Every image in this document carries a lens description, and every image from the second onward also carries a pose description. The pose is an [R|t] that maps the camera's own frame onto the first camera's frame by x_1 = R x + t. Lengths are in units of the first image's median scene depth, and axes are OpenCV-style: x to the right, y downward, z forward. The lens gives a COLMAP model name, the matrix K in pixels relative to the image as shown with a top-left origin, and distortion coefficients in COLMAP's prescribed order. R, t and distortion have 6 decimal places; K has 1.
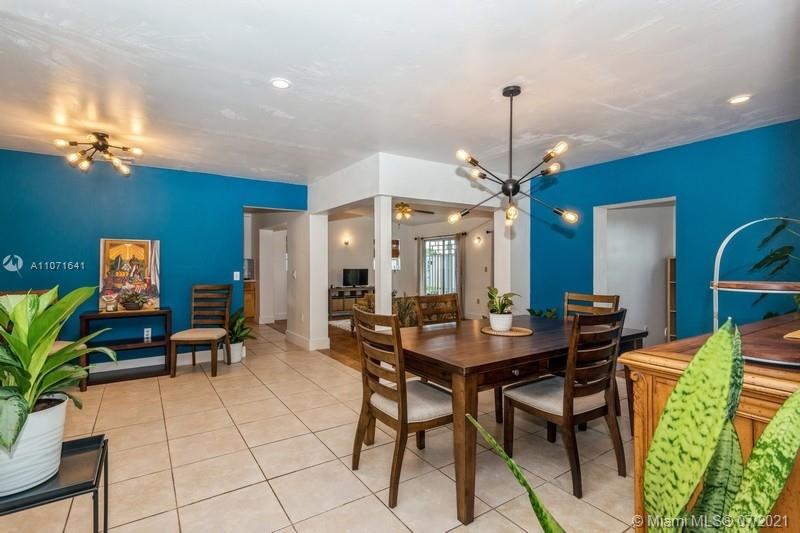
lens RADIAL K [[387.5, 0, 400.0], [0, 387.5, 266.5], [0, 0, 1]] dist [0.014018, -0.000300]
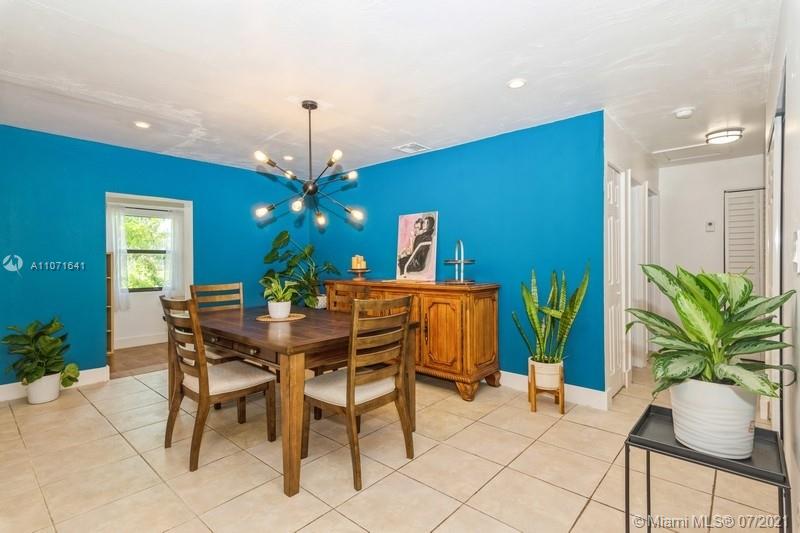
lens RADIAL K [[387.5, 0, 400.0], [0, 387.5, 266.5], [0, 0, 1]] dist [0.014018, -0.000300]
pose [[-0.254677, -0.006477, 0.967005, -0.809134], [0.010430, 0.999901, 0.009444, 0.017305], [-0.966970, 0.012491, -0.254584, 0.937814]]
